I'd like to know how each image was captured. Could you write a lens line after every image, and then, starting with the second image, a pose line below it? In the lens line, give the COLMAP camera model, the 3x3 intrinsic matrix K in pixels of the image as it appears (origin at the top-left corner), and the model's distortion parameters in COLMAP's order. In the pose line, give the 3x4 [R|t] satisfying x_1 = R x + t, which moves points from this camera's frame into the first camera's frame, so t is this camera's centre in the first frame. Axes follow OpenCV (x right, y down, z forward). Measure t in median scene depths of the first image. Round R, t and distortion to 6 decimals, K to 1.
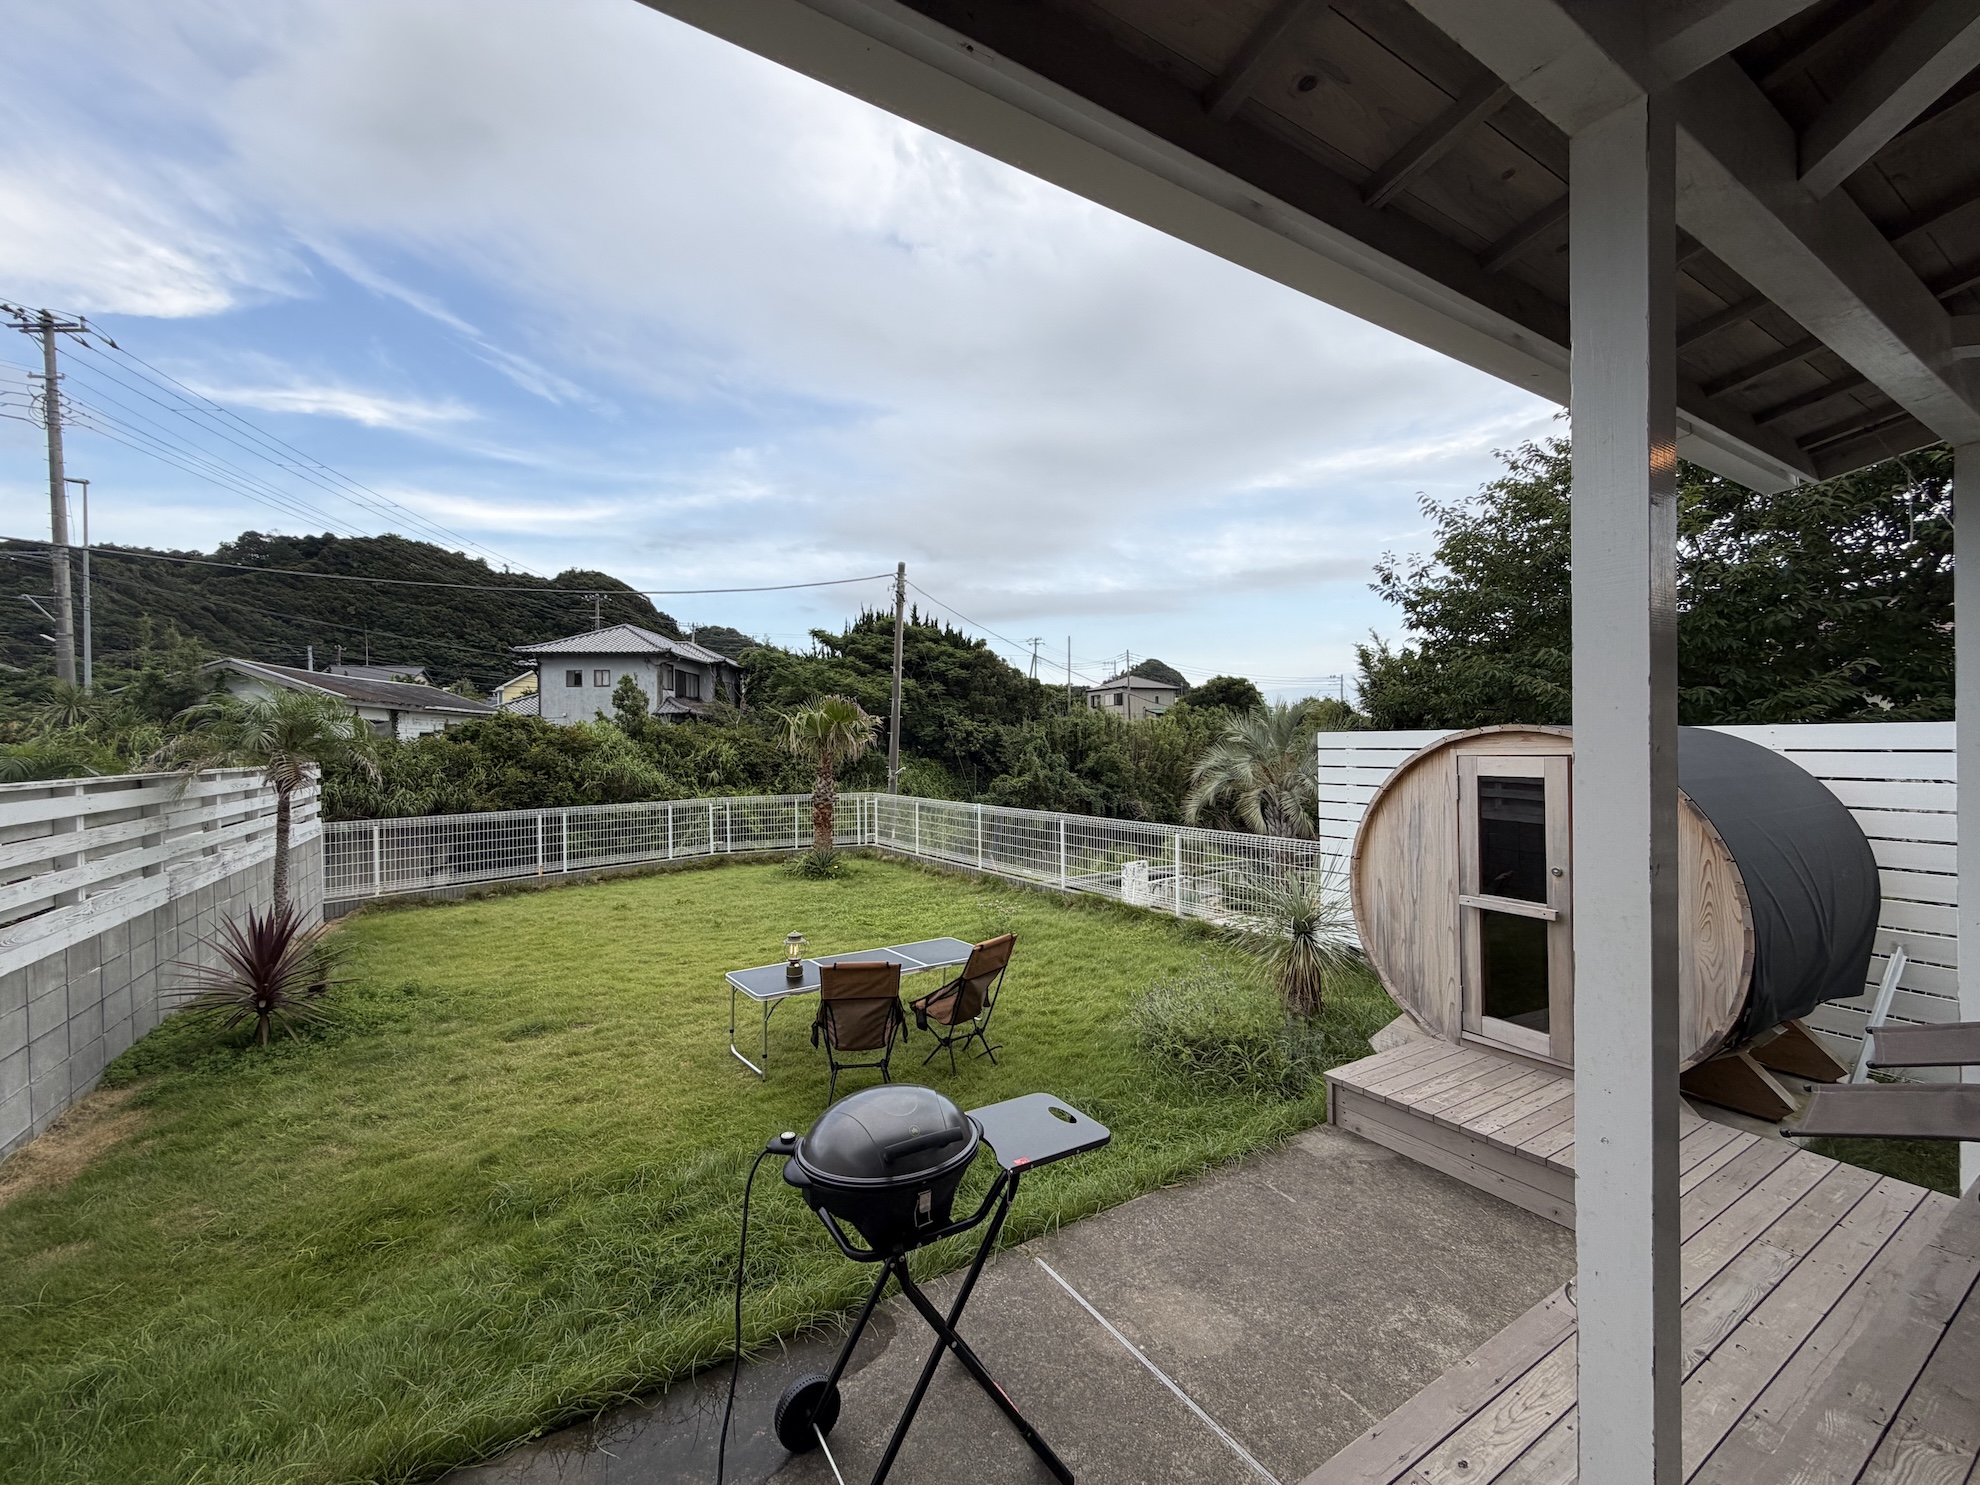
lens RADIAL K [[789.1, 0, 985.0], [0, 789.1, 742.0], [0, 0, 1]] dist [0.000258, 0.000086]
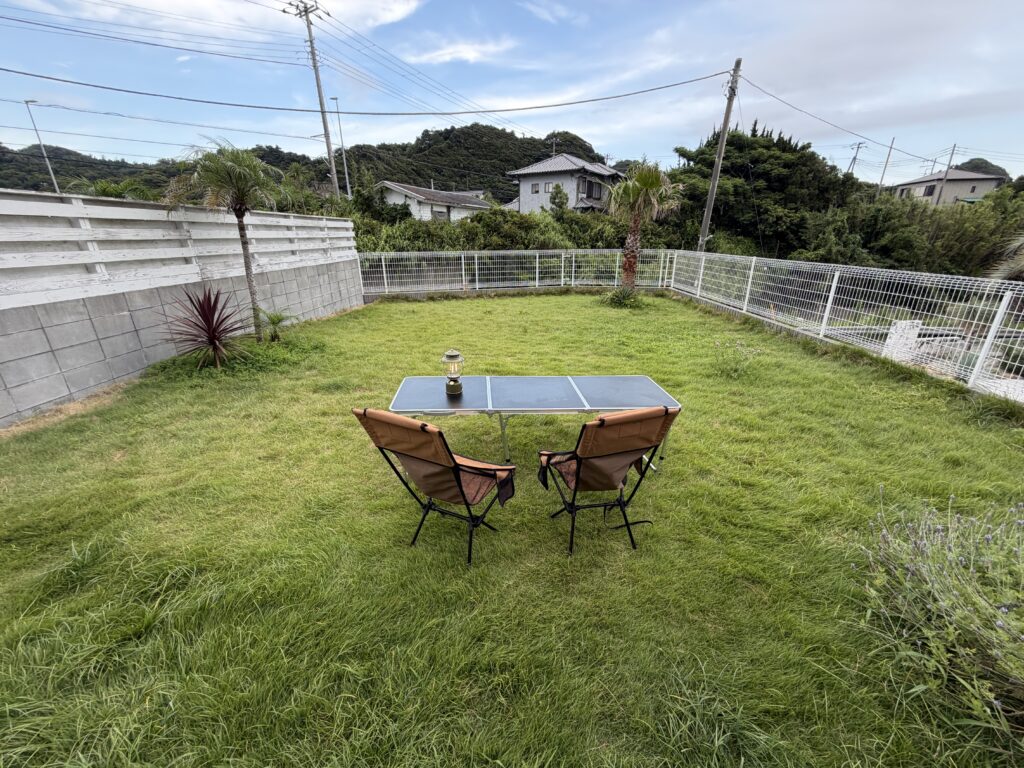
lens RADIAL K [[408.1, 0, 509.6], [0, 408.1, 384.7], [0, 0, 1]] dist [0.000258, 0.000086]
pose [[0.835569, 0.194433, -0.513829, 0.020324], [-0.001070, 0.935854, 0.352387, 0.023713], [0.549385, -0.293894, 0.782178, 0.146819]]
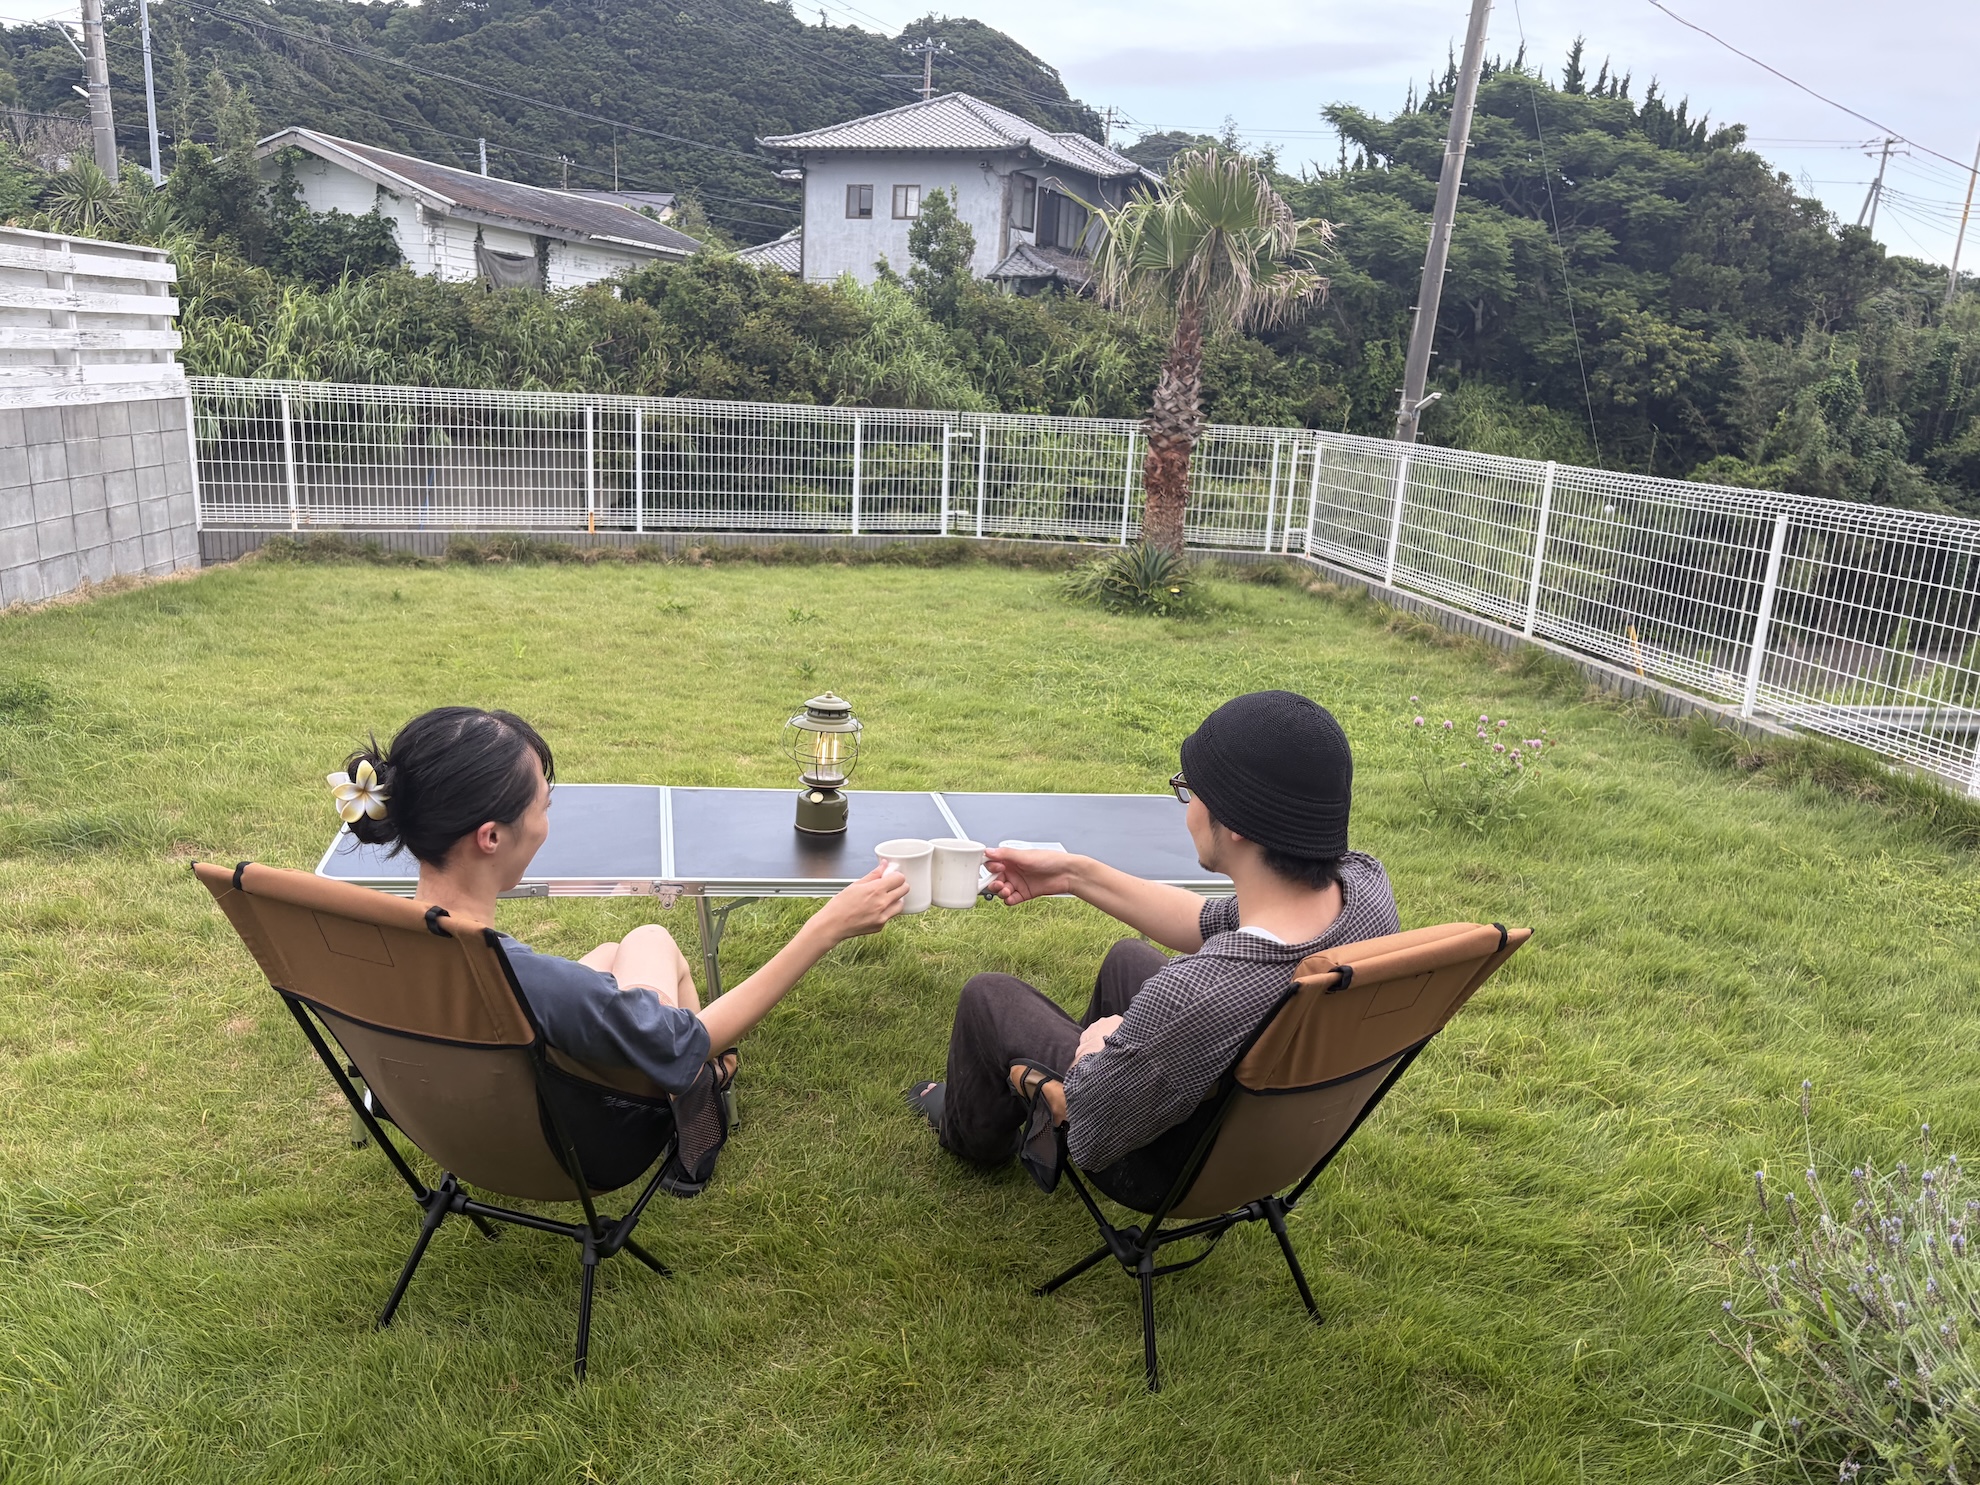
lens RADIAL K [[1503.9, 0, 982.0], [0, 1503.9, 742.0], [0, 0, 1]] dist [0.049249, -0.052772]
pose [[0.901279, 0.159379, -0.402859, 0.031896], [-0.060642, 0.967130, 0.246947, 0.025758], [0.428975, -0.198138, 0.881318, 0.132234]]
